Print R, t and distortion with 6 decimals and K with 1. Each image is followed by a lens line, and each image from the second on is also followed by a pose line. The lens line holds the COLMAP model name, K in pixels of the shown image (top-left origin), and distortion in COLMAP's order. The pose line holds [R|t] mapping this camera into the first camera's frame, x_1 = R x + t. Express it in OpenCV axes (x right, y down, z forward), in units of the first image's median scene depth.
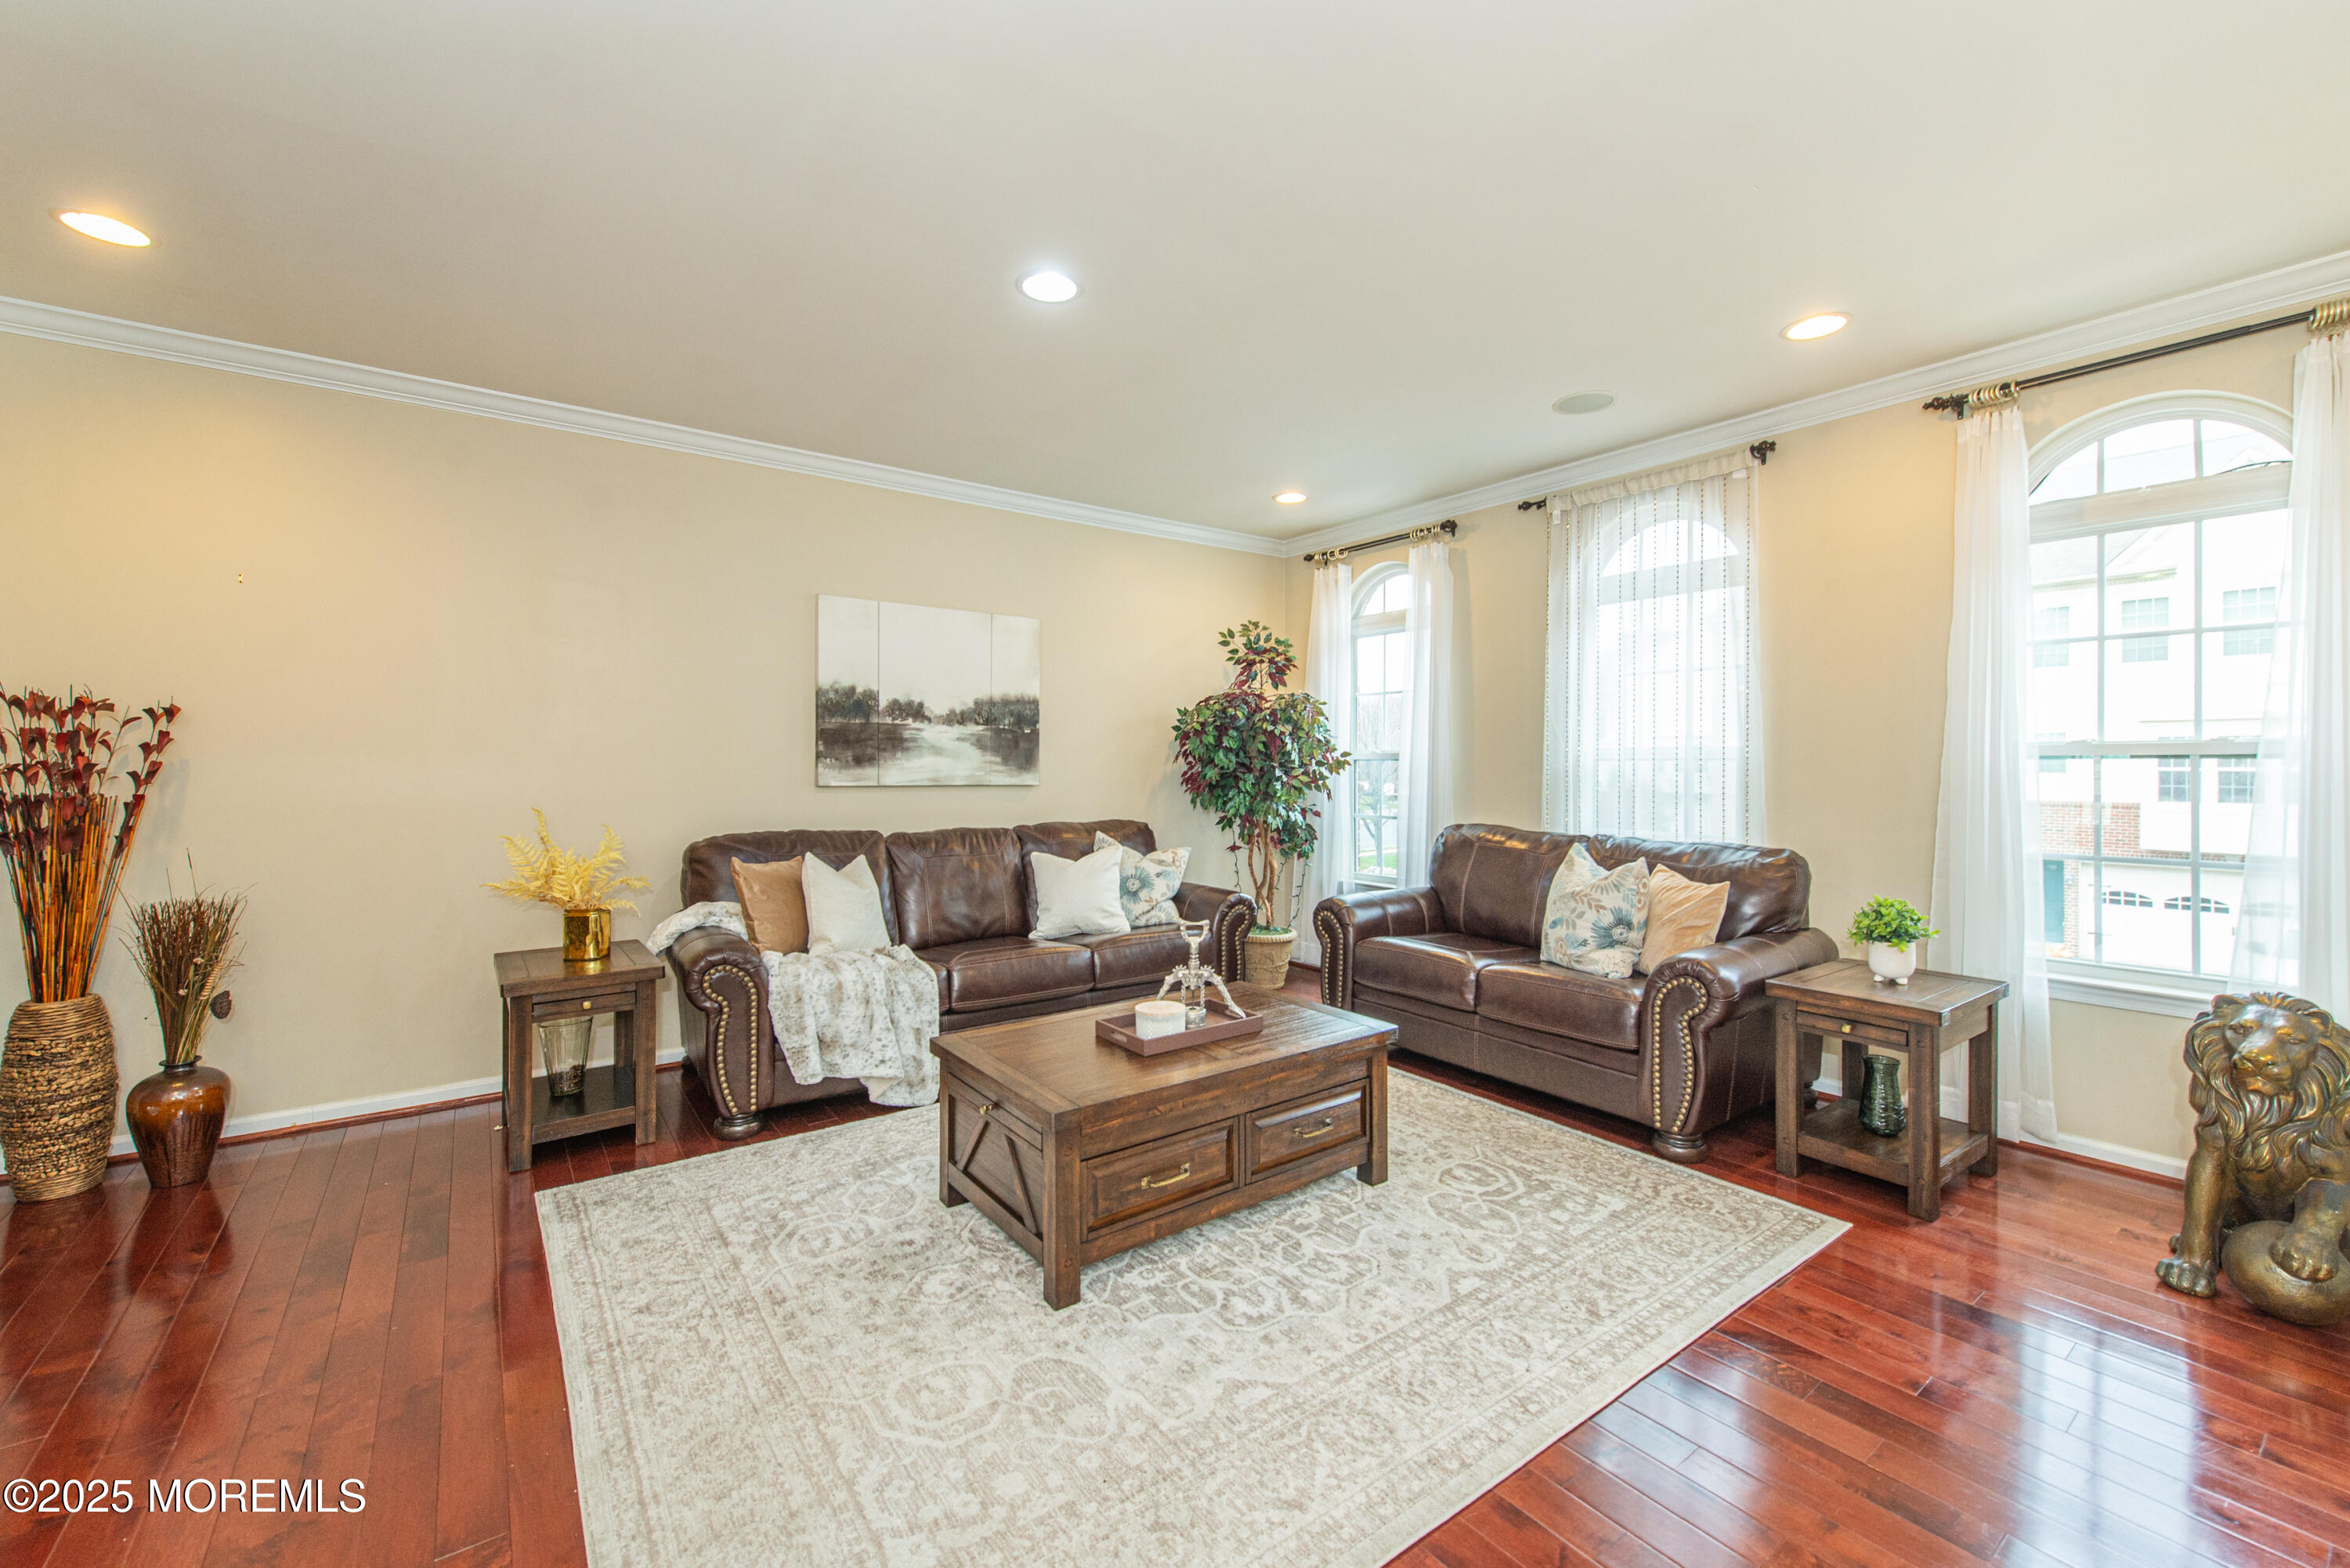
lens RADIAL K [[956.1, 0, 1292.0], [0, 956.1, 732.4], [0, 0, 1]] dist [0.002515, -0.000312]
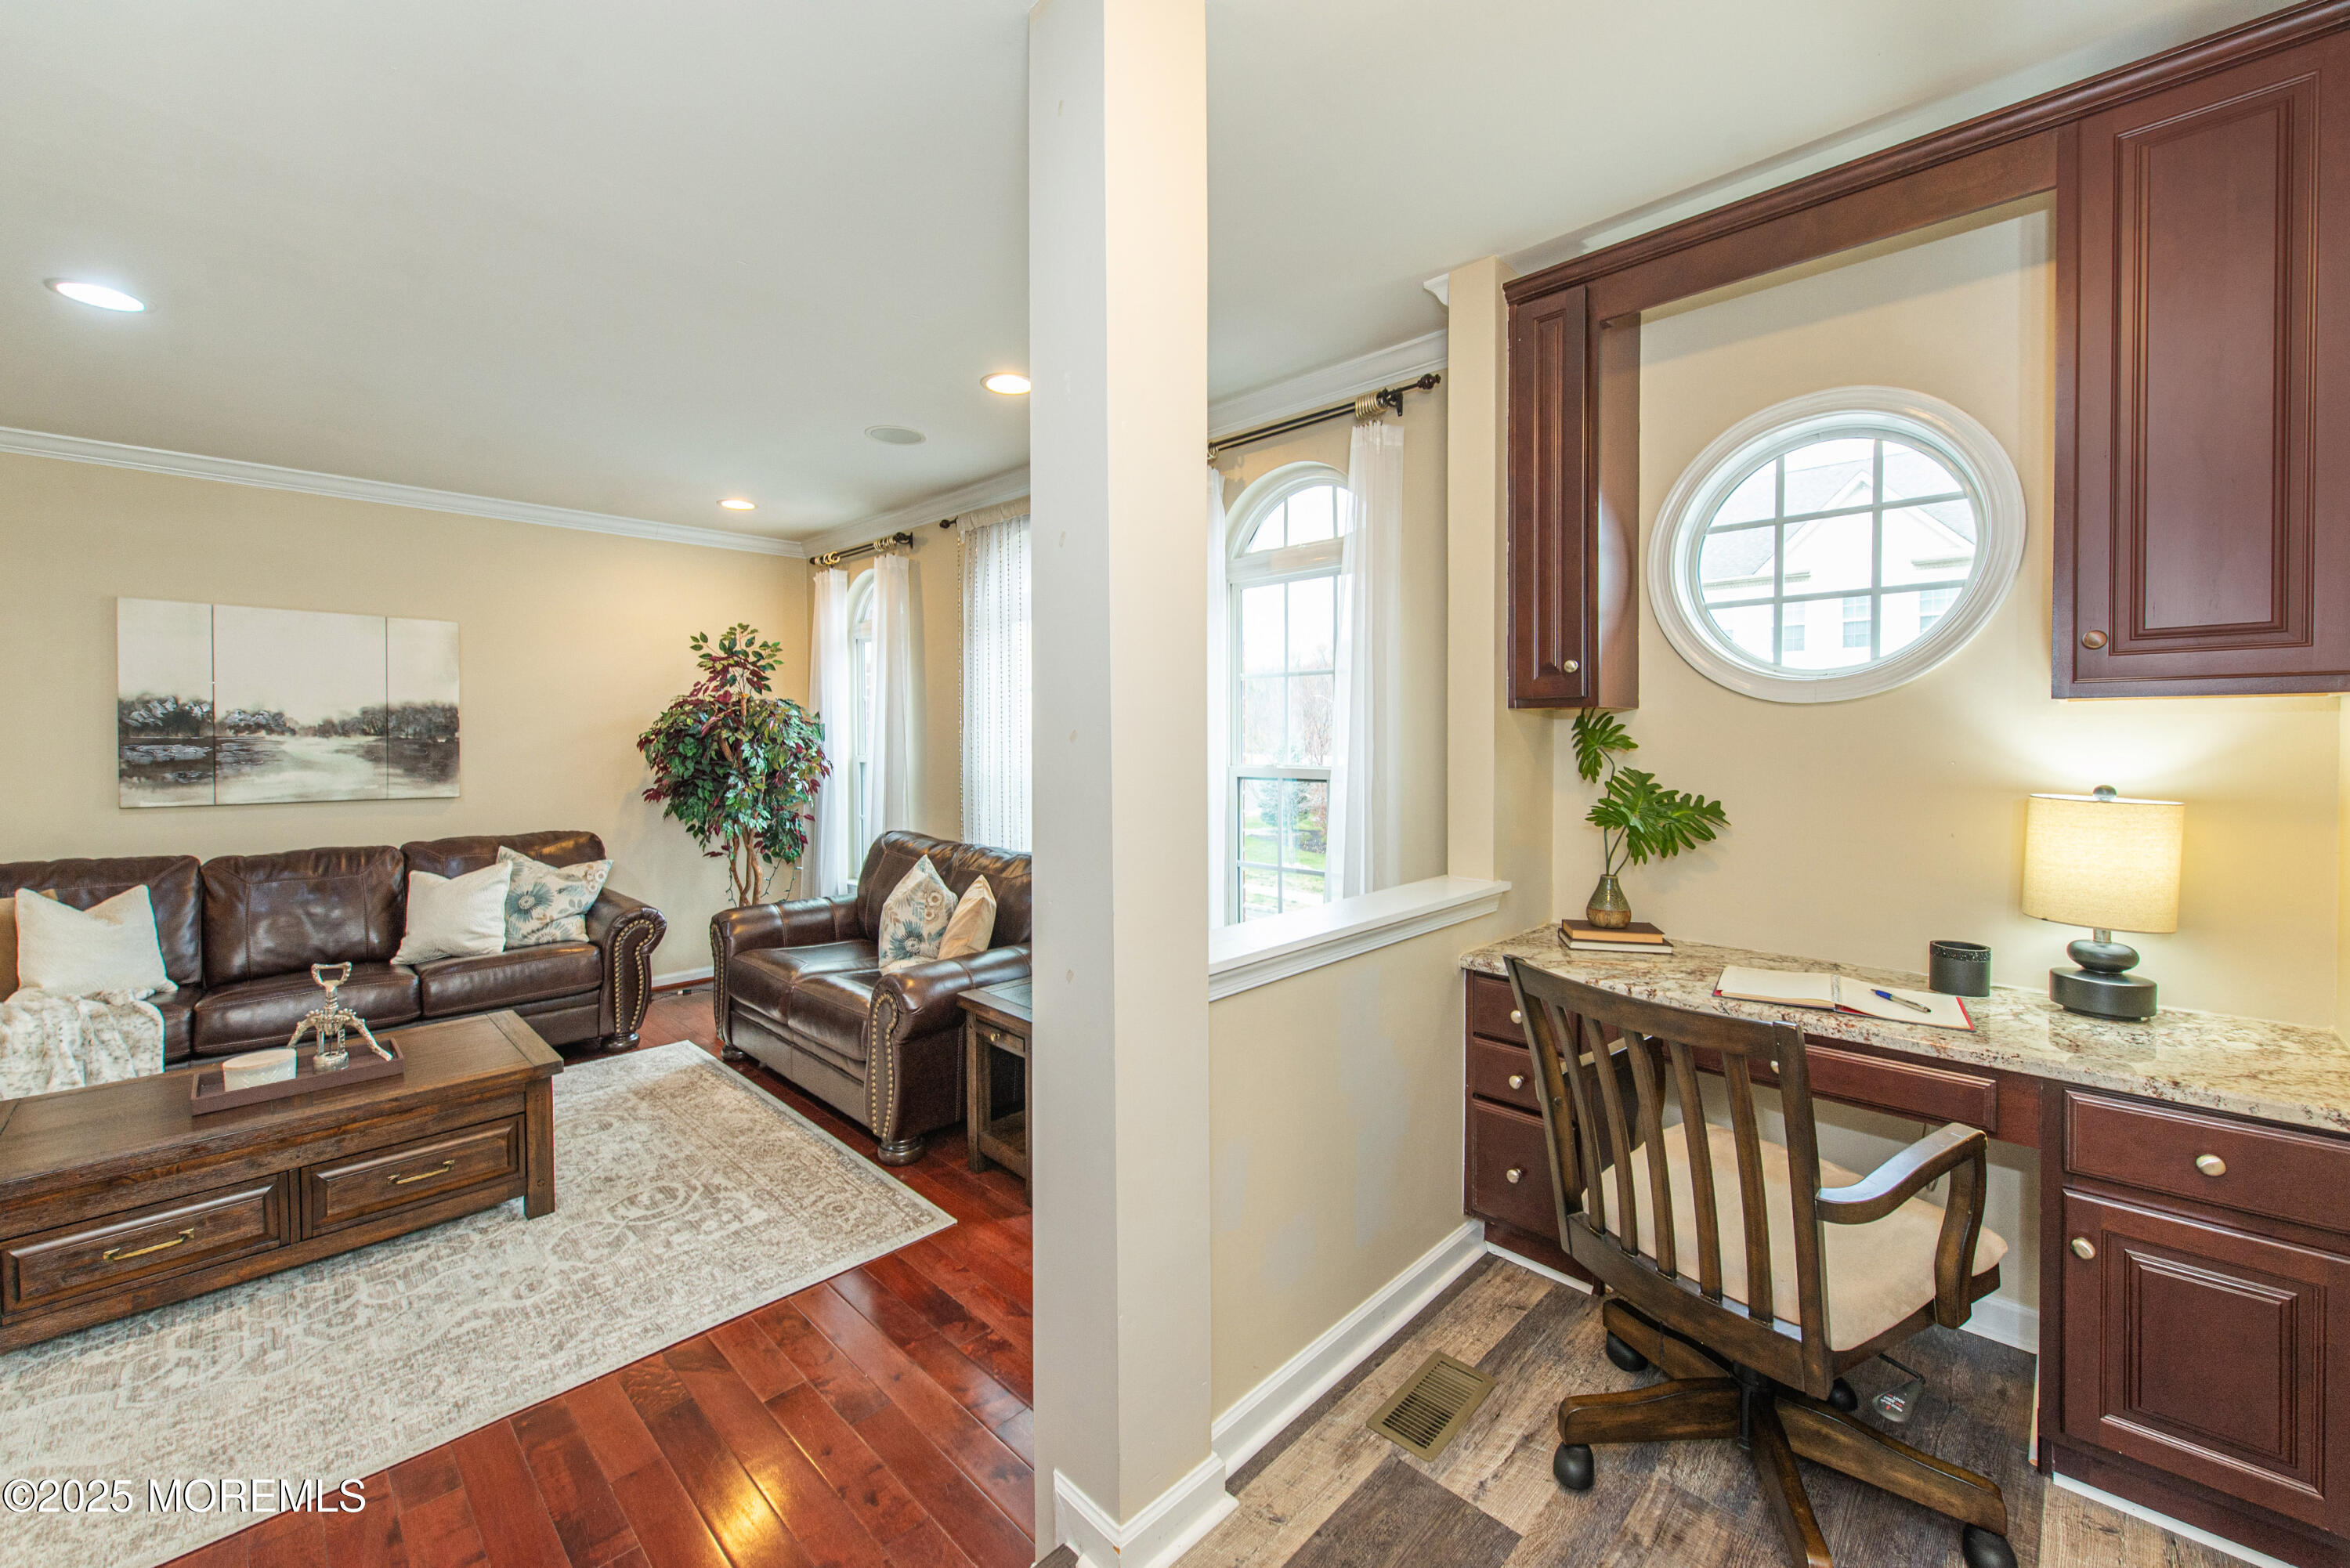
lens RADIAL K [[923.0, 0, 1291.5], [0, 923.0, 714.8], [0, 0, 1]] dist [-0.002726, -0.000559]
pose [[0.984516, -0.001619, 0.175290, 0.435107], [-0.000307, 0.999940, 0.010960, -0.040917], [-0.175297, -0.010844, 0.984456, -0.051914]]
